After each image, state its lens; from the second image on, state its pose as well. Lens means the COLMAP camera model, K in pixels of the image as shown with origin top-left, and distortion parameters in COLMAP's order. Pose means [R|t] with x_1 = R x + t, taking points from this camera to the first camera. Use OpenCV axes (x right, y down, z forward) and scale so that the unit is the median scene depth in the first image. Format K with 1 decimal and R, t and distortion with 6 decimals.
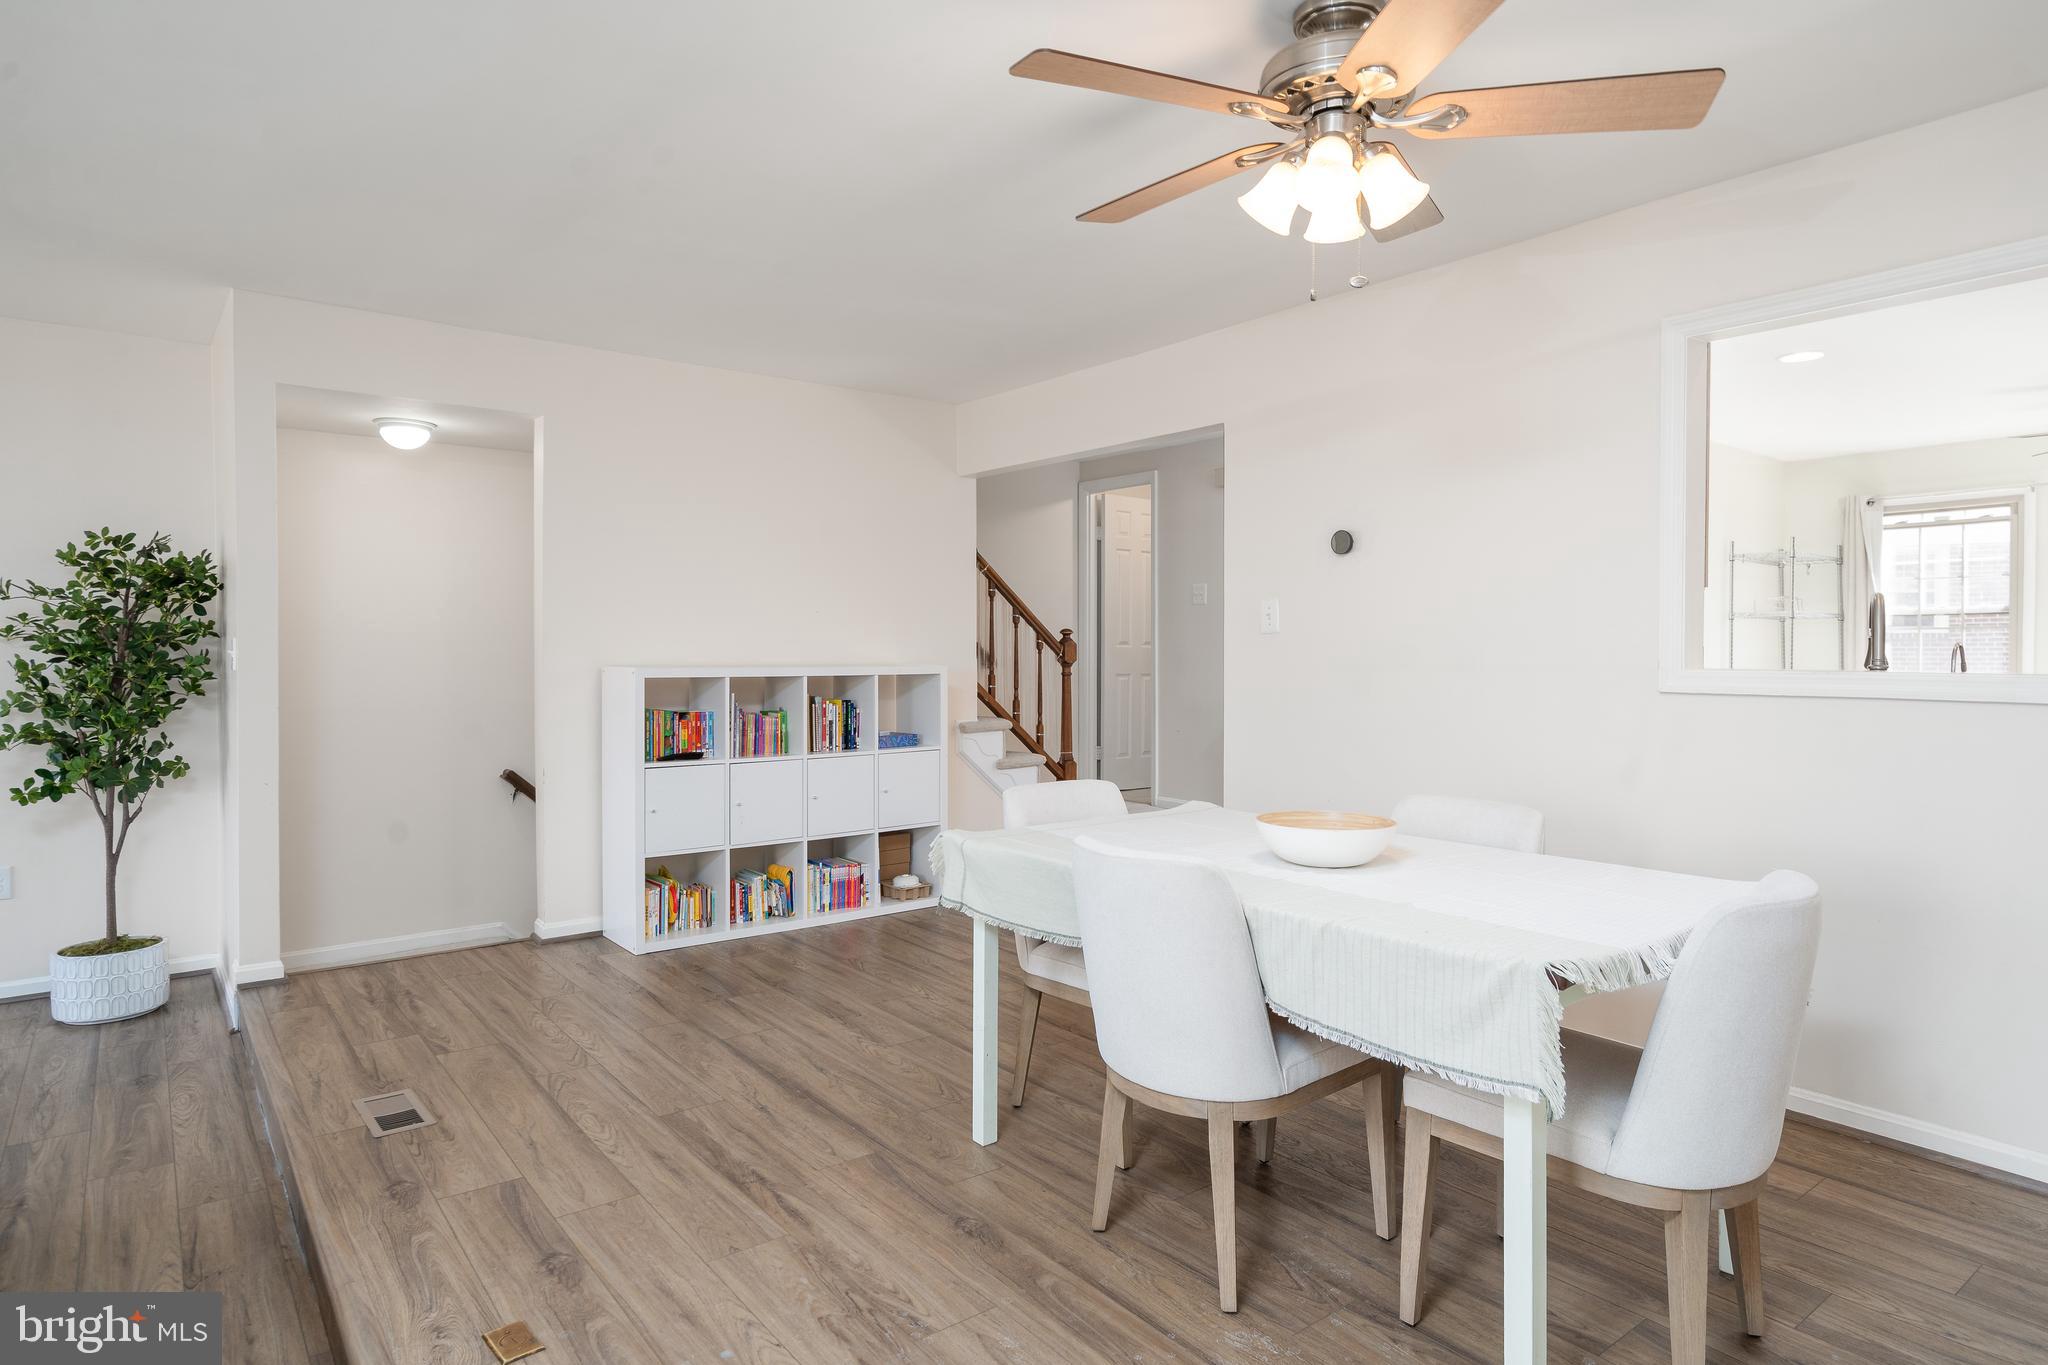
lens RADIAL K [[1159.5, 0, 1035.7], [0, 1159.5, 662.7], [0, 0, 1]] dist [0.018188, 0.000690]
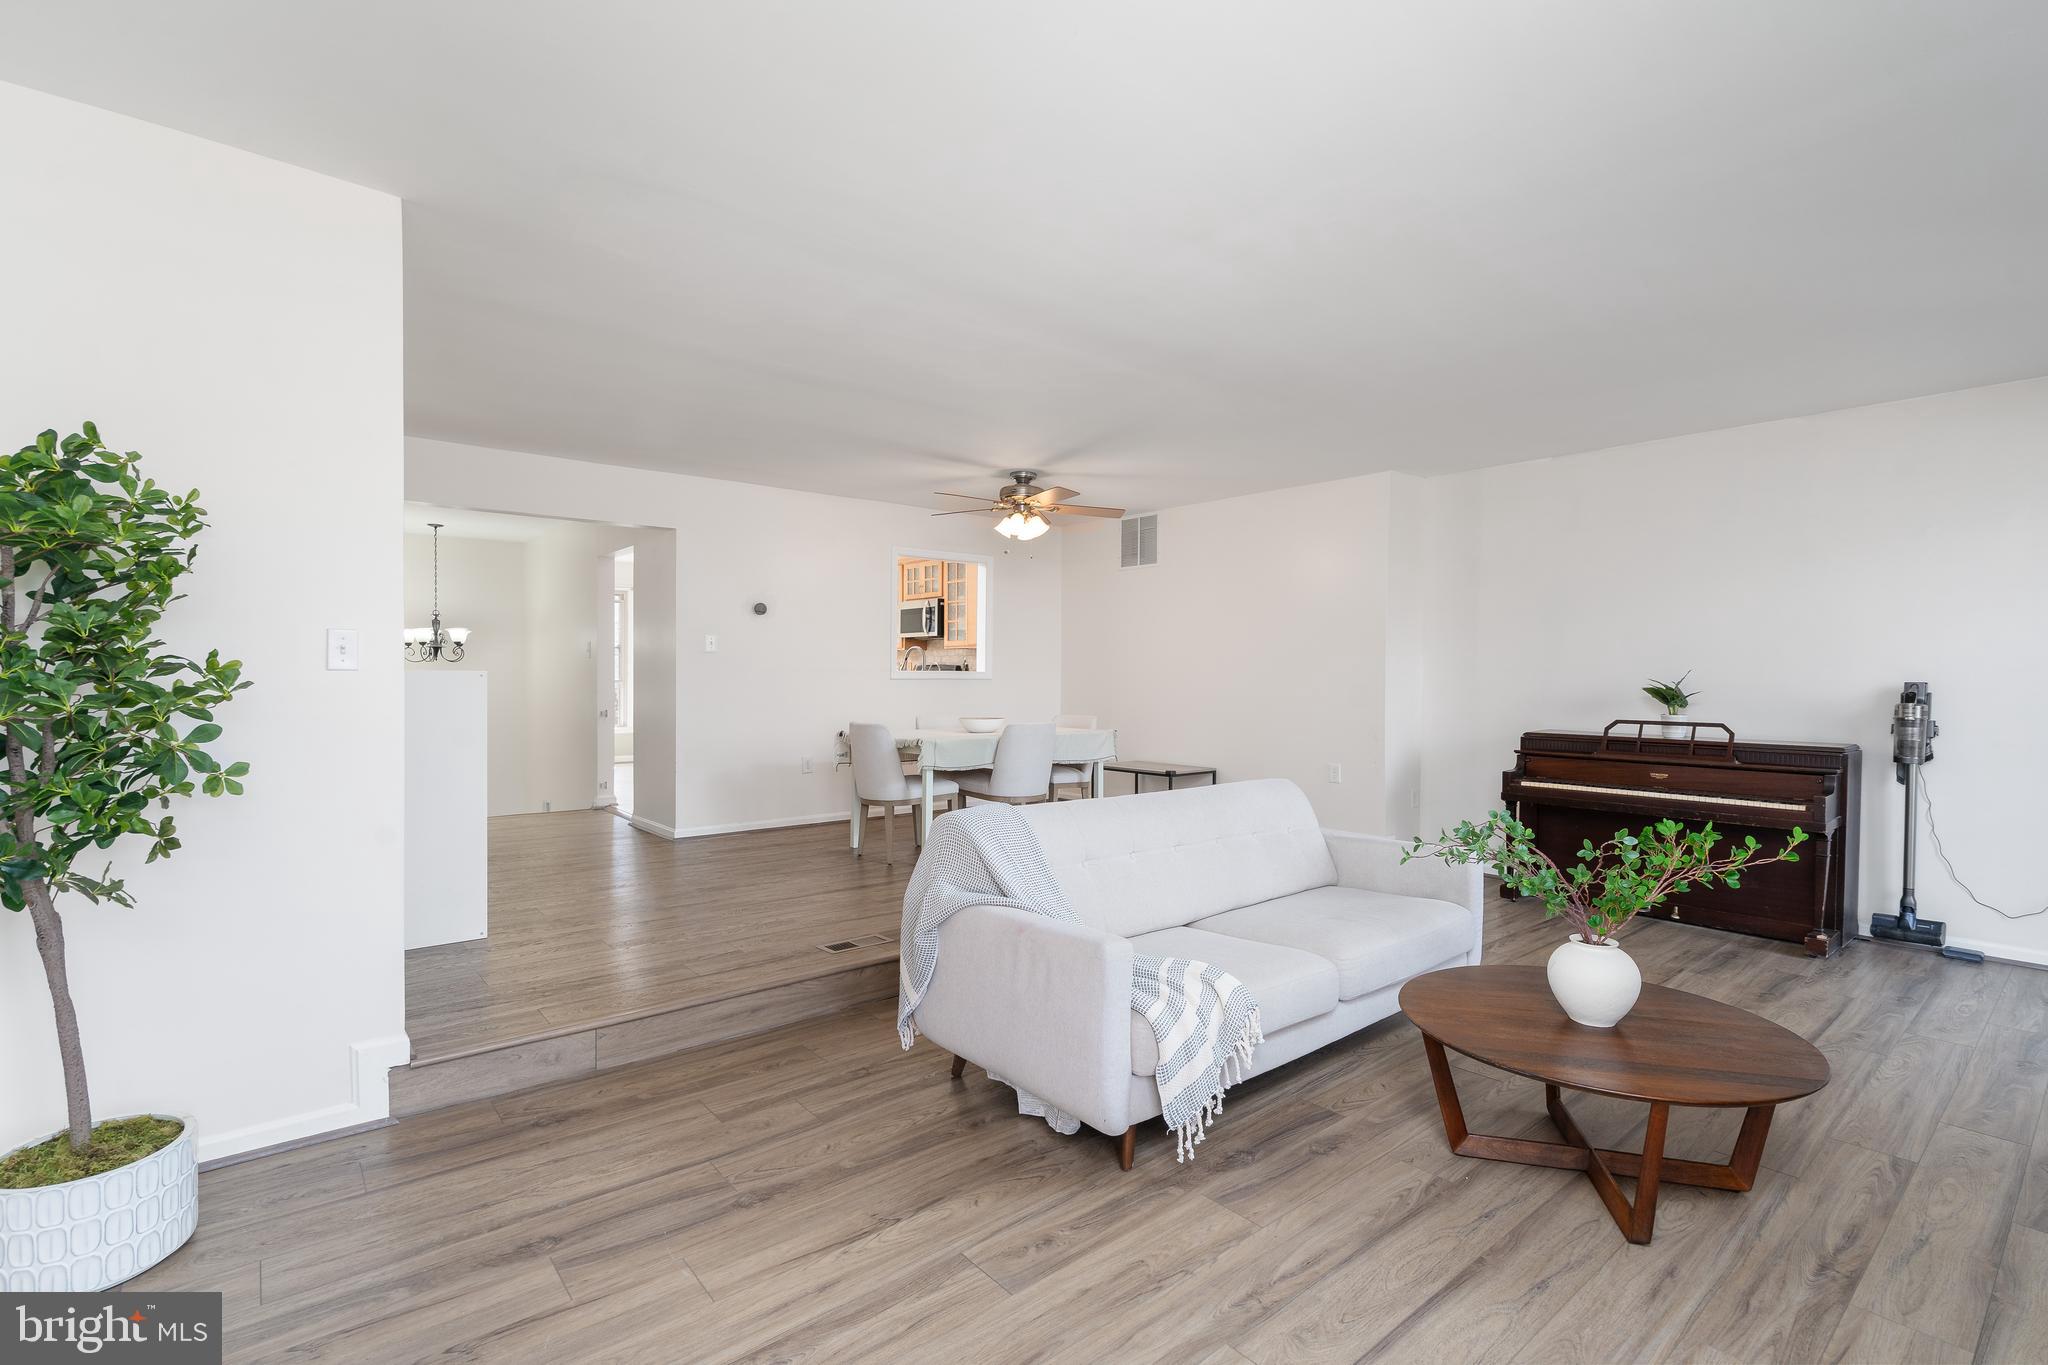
lens RADIAL K [[926.2, 0, 1009.5], [0, 926.2, 686.1], [0, 0, 1]] dist [-0.003732, 0.000411]
pose [[-0.026294, -0.015803, 0.999529, -1.210297], [0.012789, 0.999788, 0.016143, 0.011232], [-0.999572, 0.013207, -0.026087, 0.544096]]
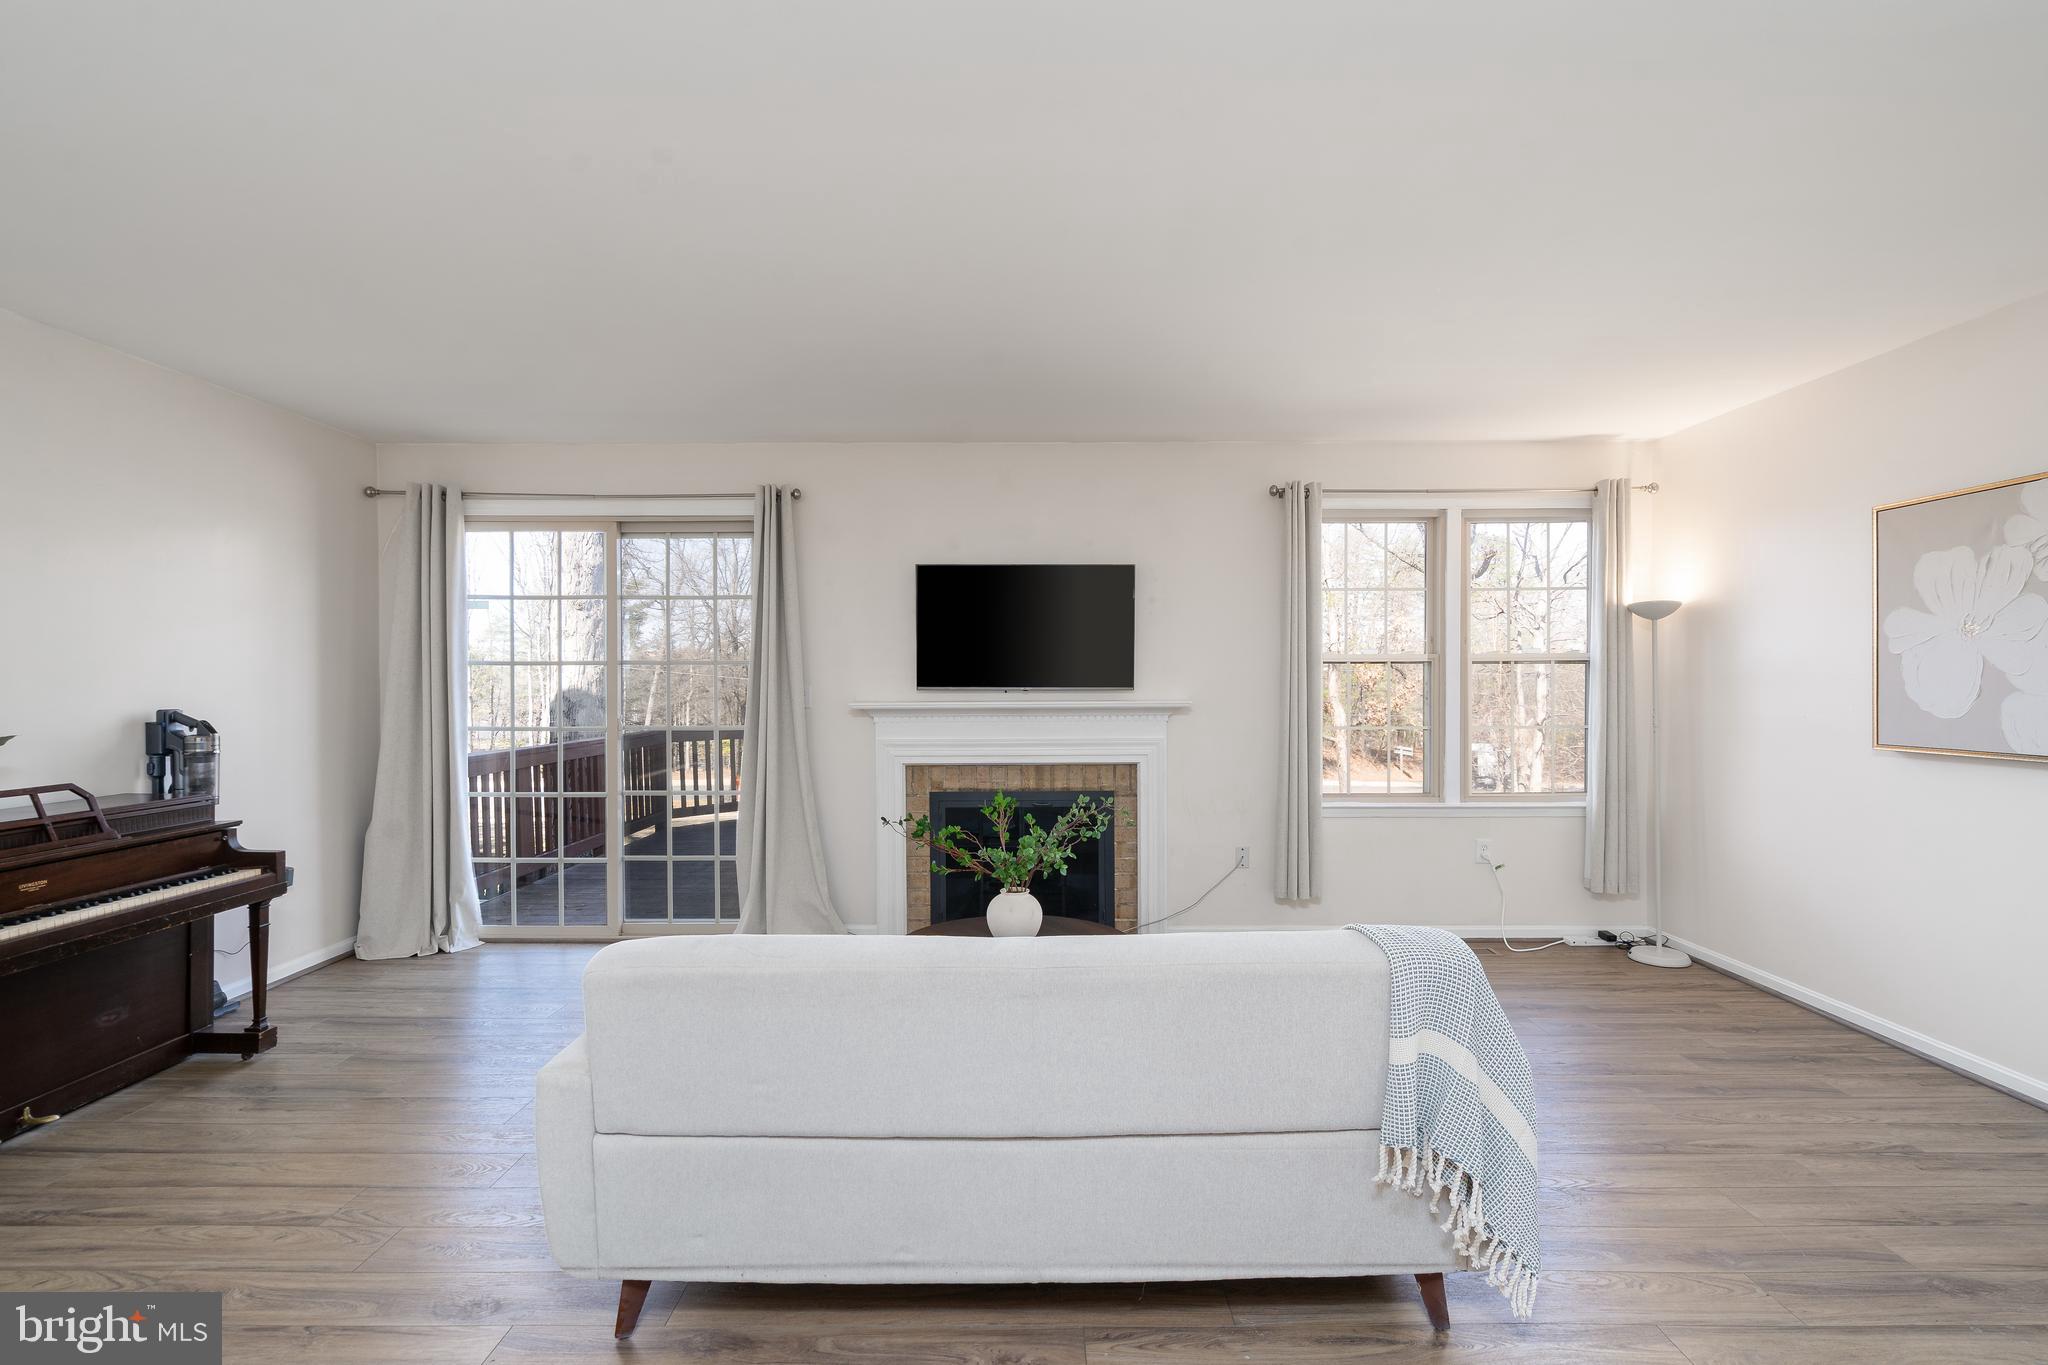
lens RADIAL K [[926.2, 0, 1009.5], [0, 926.2, 686.1], [0, 0, 1]] dist [-0.003732, 0.000411]
pose [[-0.626226, 0.005651, -0.779621, -0.107905], [-0.012860, 0.999763, 0.017575, -0.009581], [0.779535, 0.021032, -0.626005, 0.649107]]
